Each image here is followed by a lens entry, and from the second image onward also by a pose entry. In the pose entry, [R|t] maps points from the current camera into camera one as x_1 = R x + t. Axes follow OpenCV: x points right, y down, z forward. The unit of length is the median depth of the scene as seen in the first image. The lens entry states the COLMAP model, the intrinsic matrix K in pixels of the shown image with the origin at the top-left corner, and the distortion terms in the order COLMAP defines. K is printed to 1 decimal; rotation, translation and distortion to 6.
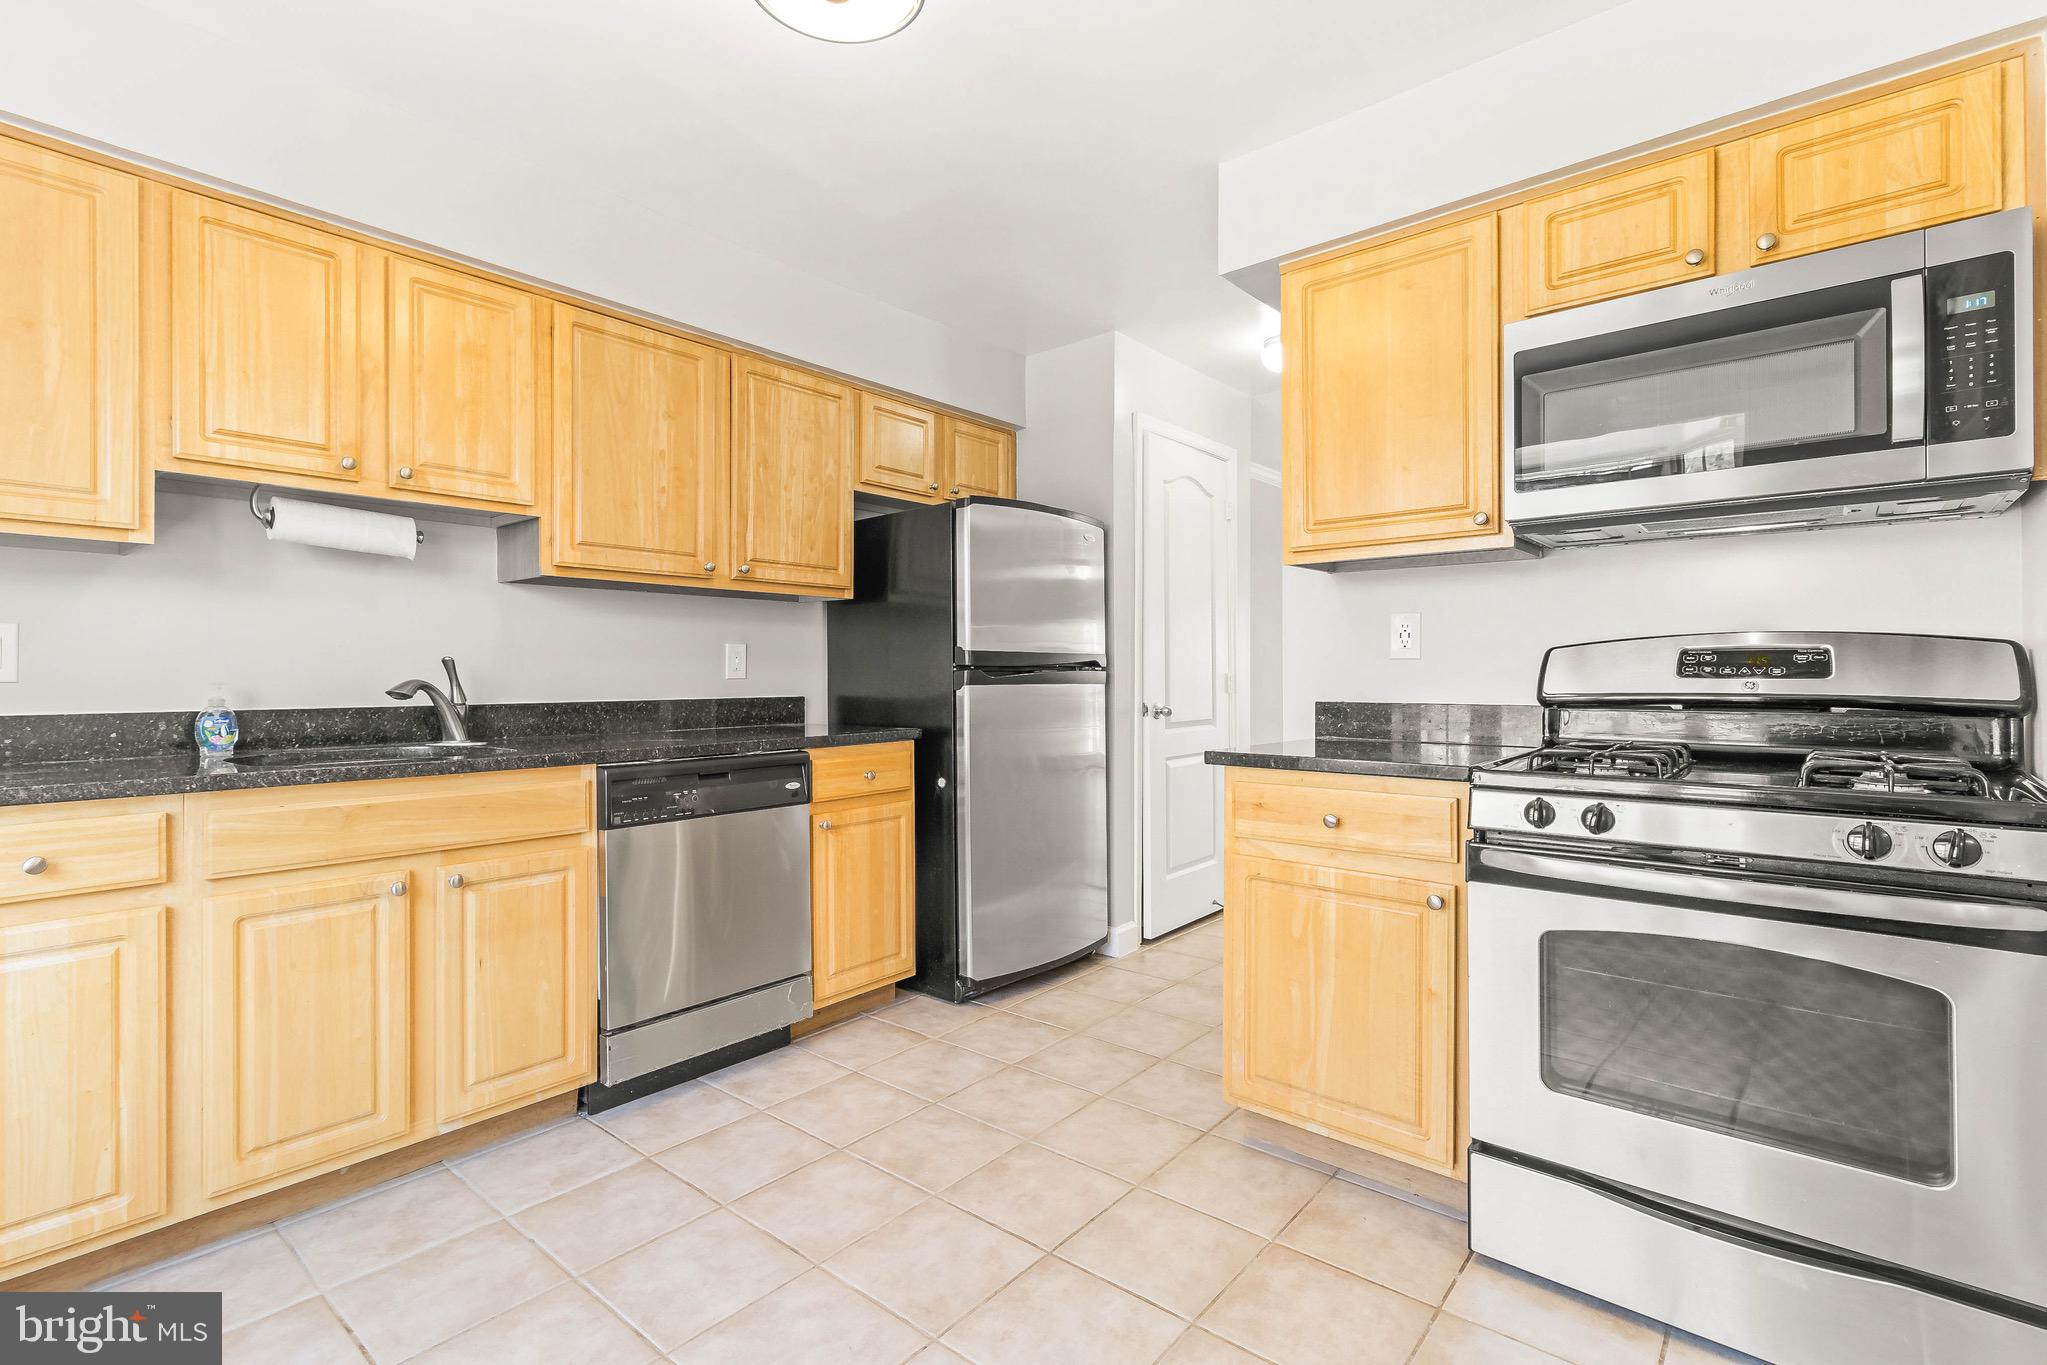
lens RADIAL K [[948.4, 0, 1010.7], [0, 948.4, 669.9], [0, 0, 1]] dist [0.001219, -0.000852]
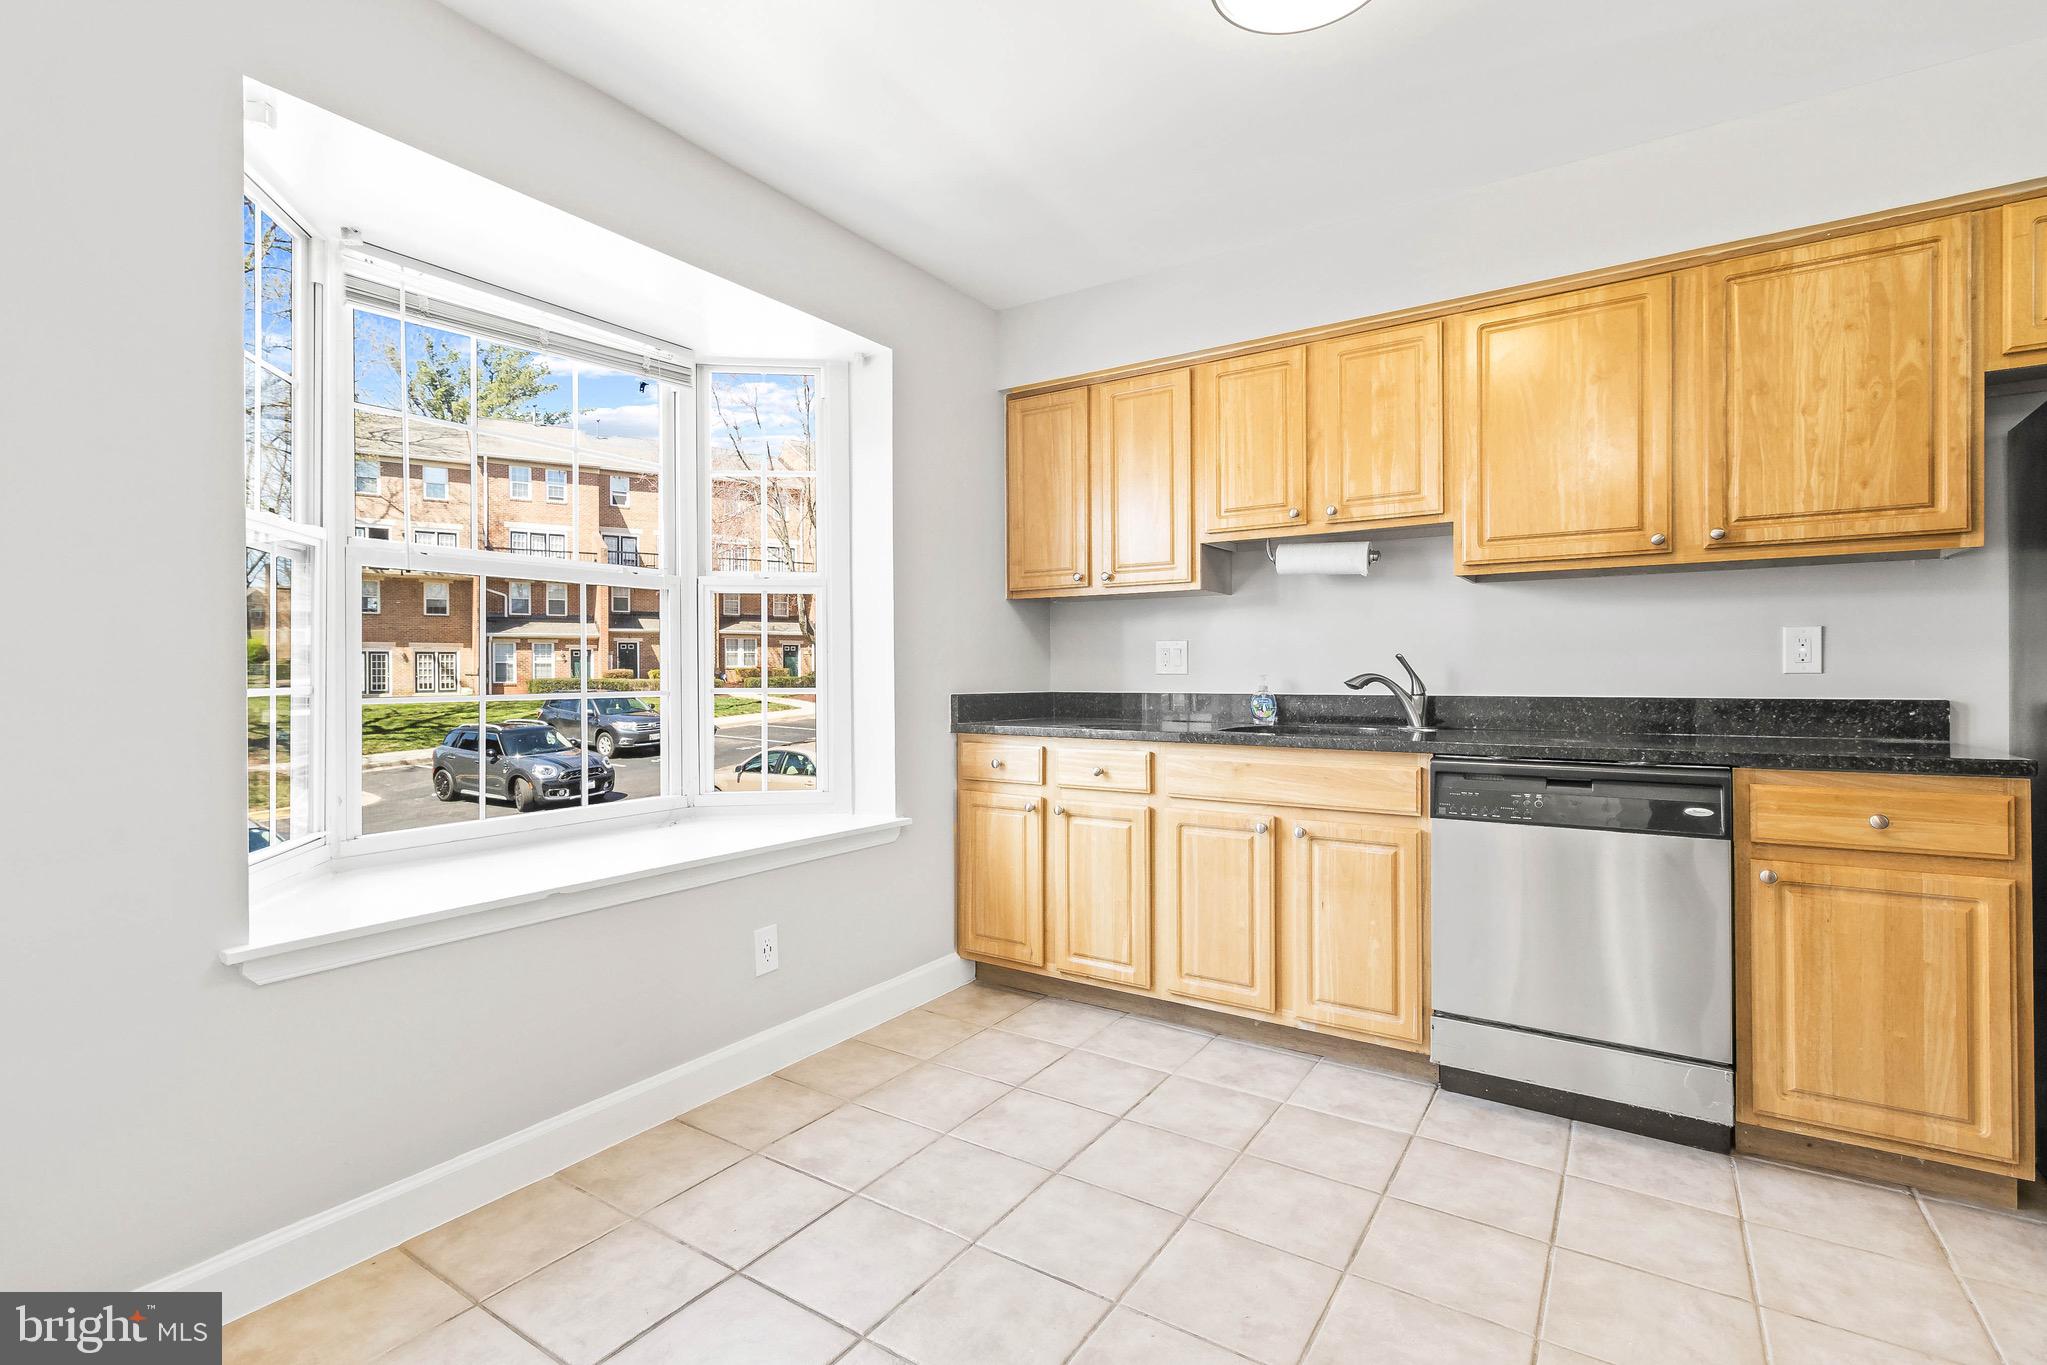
lens RADIAL K [[948.4, 0, 1010.7], [0, 948.4, 669.9], [0, 0, 1]] dist [0.001219, -0.000852]
pose [[0.103781, -0.002094, -0.994598, 0.552509], [0.008026, 0.999967, -0.001268, 0.003351], [0.994568, -0.007851, 0.103795, 0.420204]]
